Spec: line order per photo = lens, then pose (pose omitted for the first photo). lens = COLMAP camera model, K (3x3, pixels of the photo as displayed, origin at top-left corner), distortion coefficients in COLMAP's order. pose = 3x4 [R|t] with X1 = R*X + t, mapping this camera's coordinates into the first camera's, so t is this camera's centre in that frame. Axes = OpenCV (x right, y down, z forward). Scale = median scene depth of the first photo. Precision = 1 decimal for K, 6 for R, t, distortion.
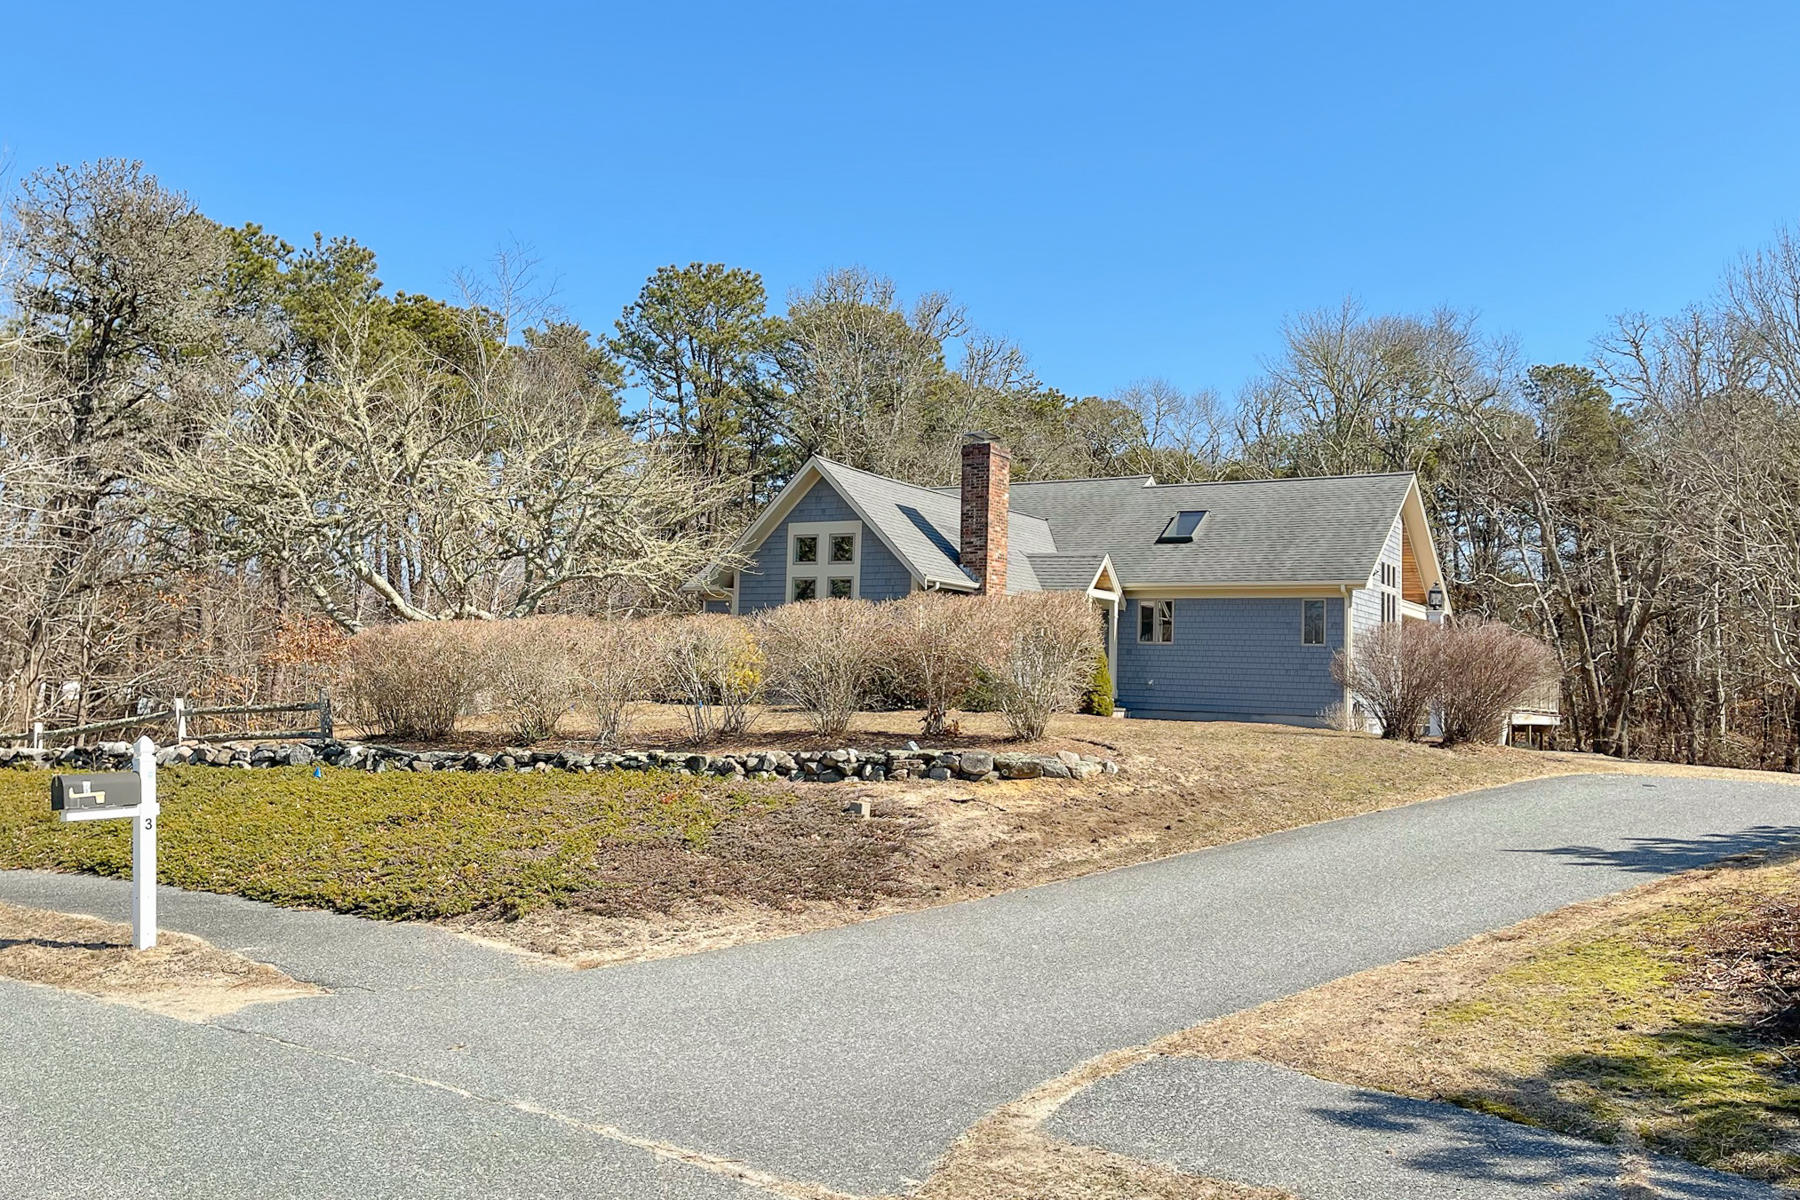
lens RADIAL K [[1381.0, 0, 895.7], [0, 1381.0, 614.4], [0, 0, 1]] dist [0.042562, -0.006253]
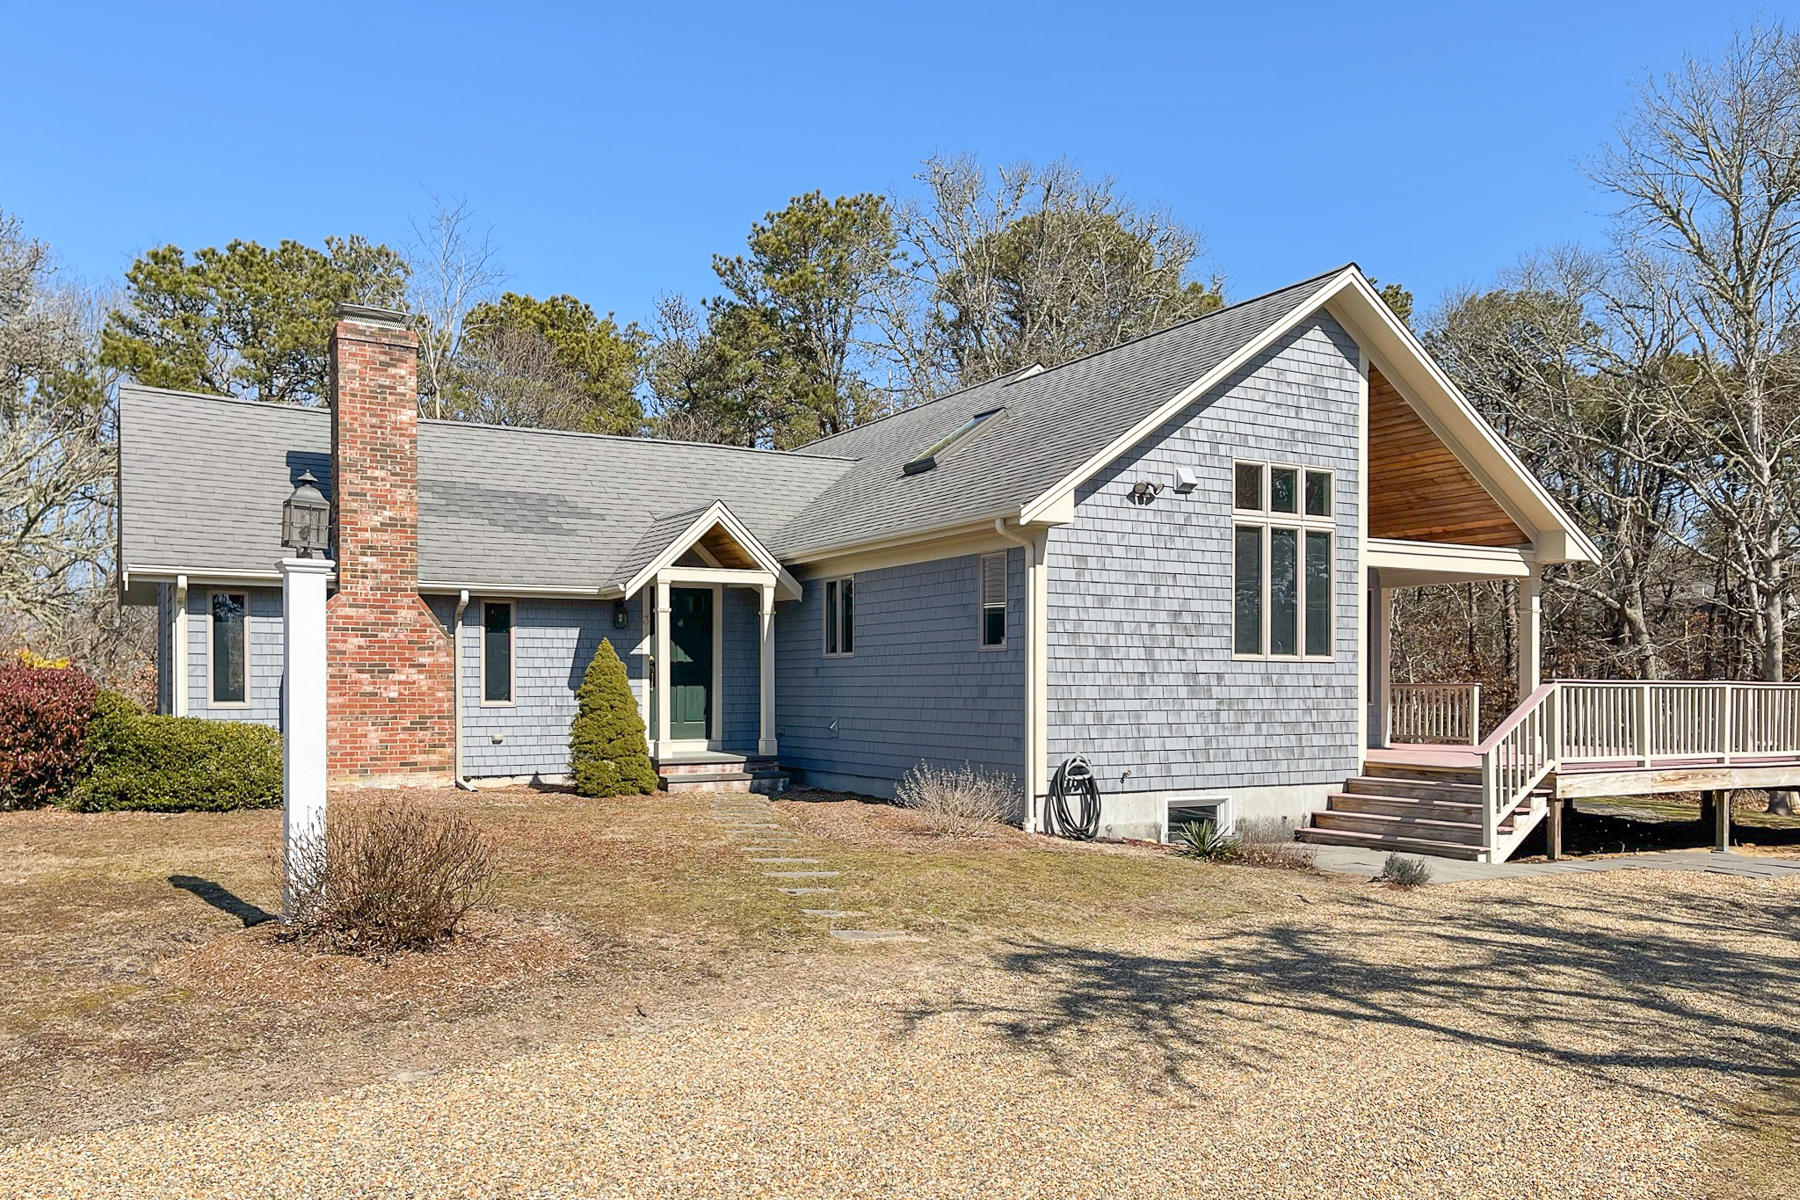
lens RADIAL K [[1403.7, 0, 876.3], [0, 1403.7, 722.5], [0, 0, 1]] dist [0.039798, -0.005746]
pose [[0.888582, -0.025906, -0.457987, 0.473183], [0.056538, 0.996977, 0.053302, 0.019012], [0.455221, -0.073257, 0.887360, 0.516731]]
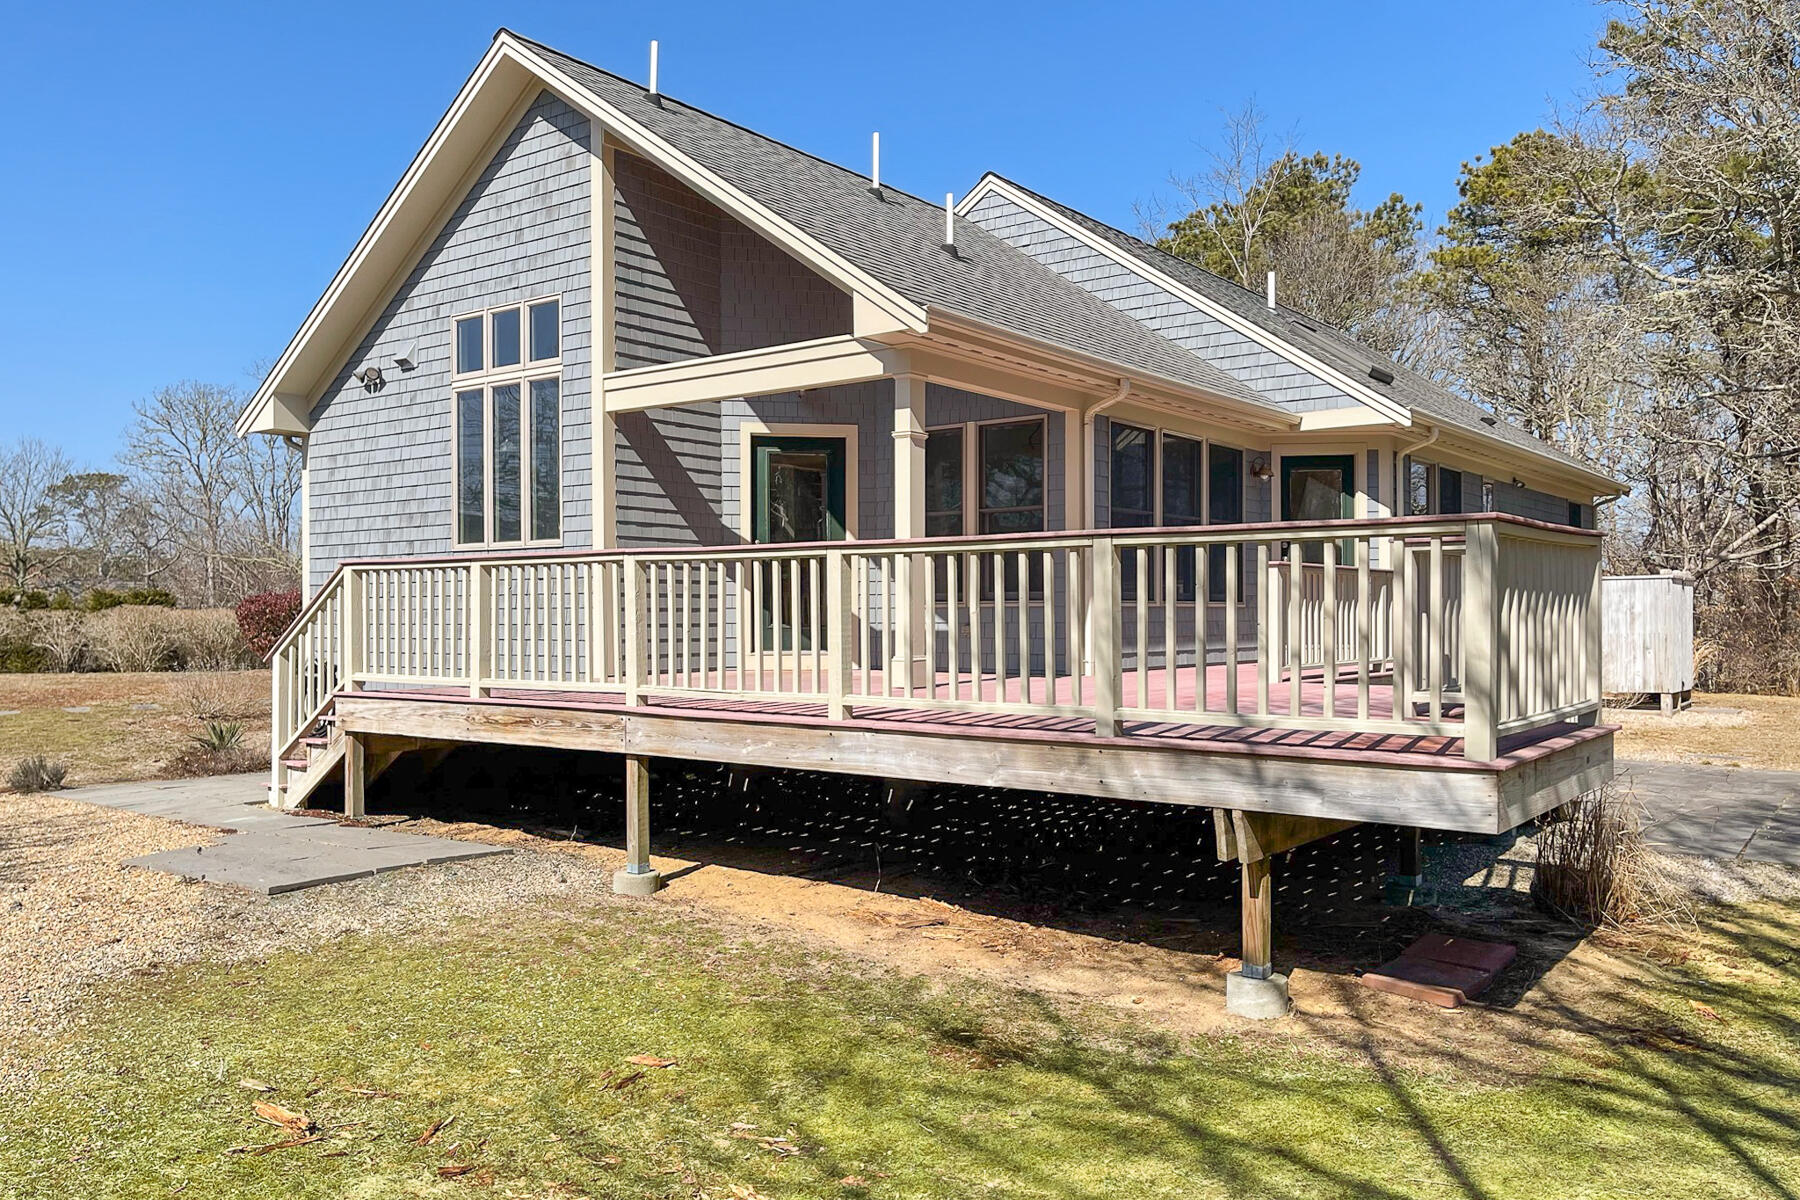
lens RADIAL K [[1381.0, 0, 895.7], [0, 1381.0, 614.4], [0, 0, 1]] dist [0.042562, -0.006253]
pose [[-0.077779, -0.035971, -0.996322, 0.767467], [0.056076, 0.997609, -0.040396, 0.074634], [0.995392, -0.059011, -0.075576, 1.185123]]
